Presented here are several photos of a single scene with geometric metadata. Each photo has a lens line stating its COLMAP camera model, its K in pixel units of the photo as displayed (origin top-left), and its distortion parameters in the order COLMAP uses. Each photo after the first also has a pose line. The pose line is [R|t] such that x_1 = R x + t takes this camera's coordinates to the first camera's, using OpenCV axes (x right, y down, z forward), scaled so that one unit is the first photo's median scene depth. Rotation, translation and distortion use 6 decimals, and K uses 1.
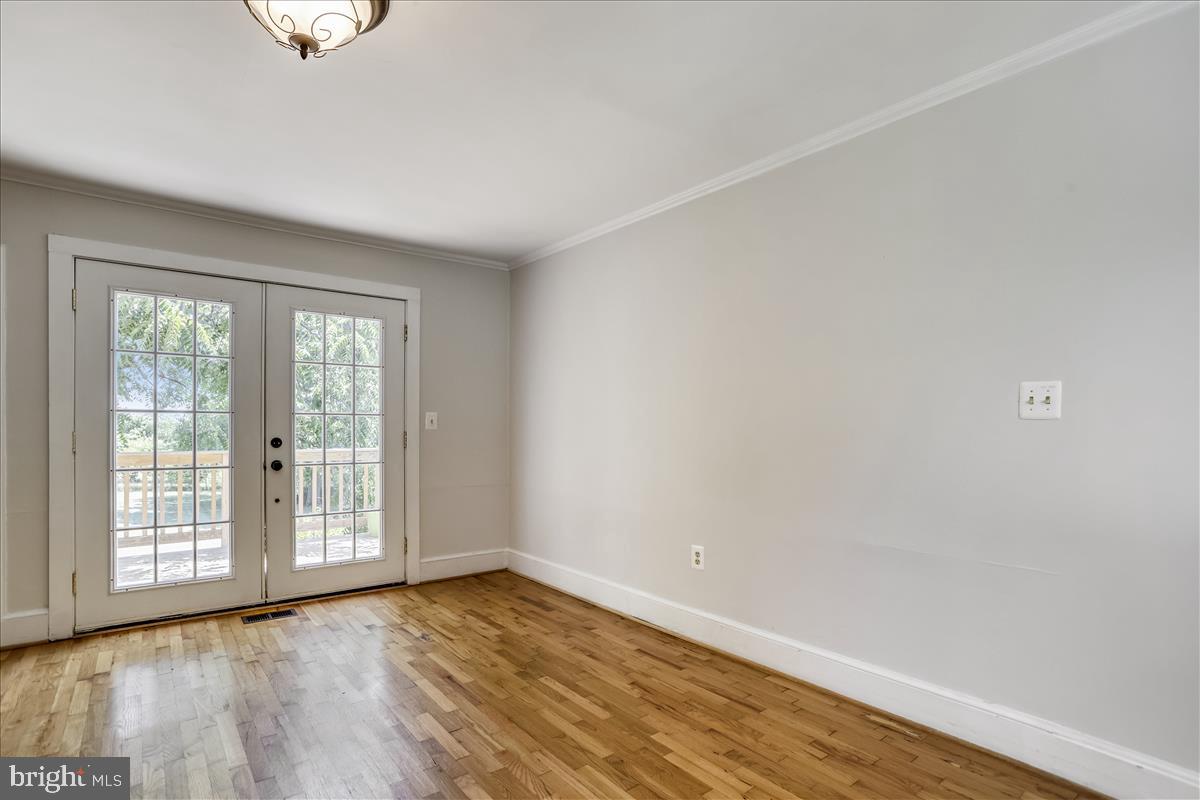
lens RADIAL K [[590.0, 0, 577.3], [0, 590.0, 431.0], [0, 0, 1]] dist [0.002113, 0.001147]
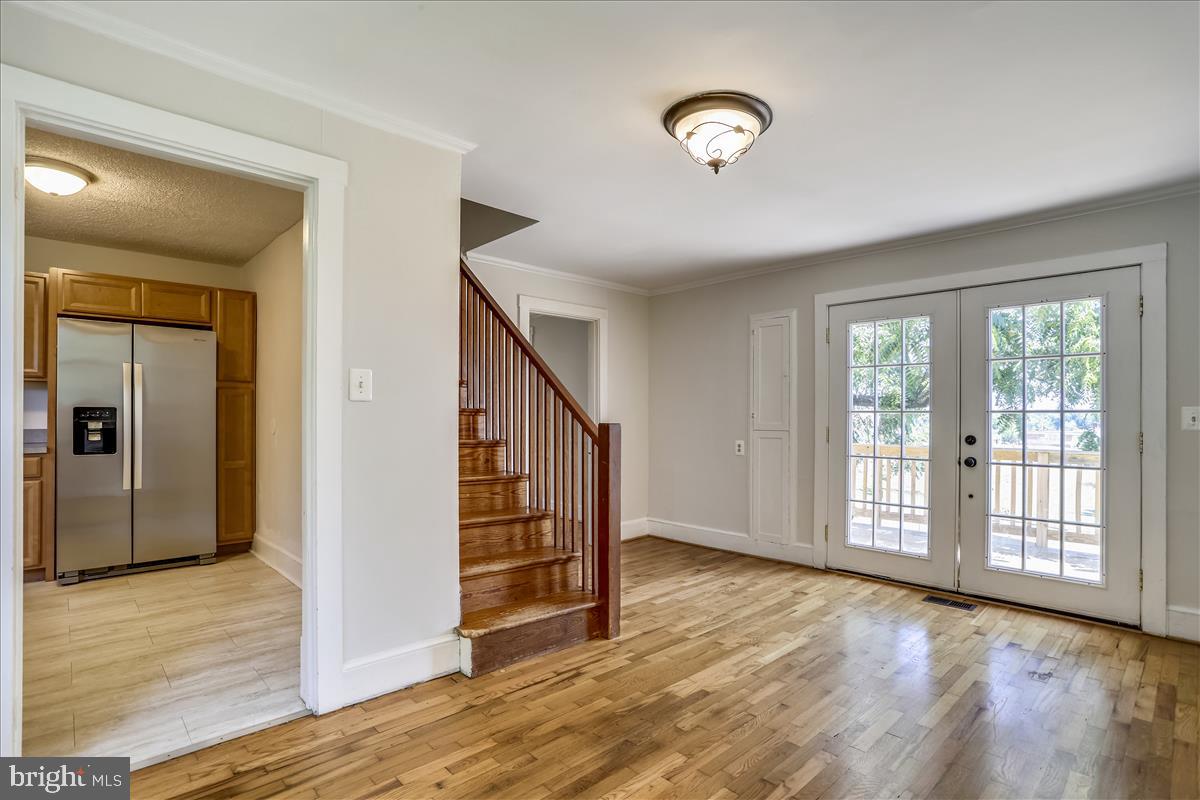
lens RADIAL K [[585.2, 0, 608.6], [0, 585.2, 413.6], [0, 0, 1]] dist [-0.054913, 0.022859]
pose [[0.139171, -0.011075, -0.990206, 0.411752], [-0.015576, 0.999789, -0.013372, -0.003500], [0.990146, 0.017284, 0.138970, 0.238807]]
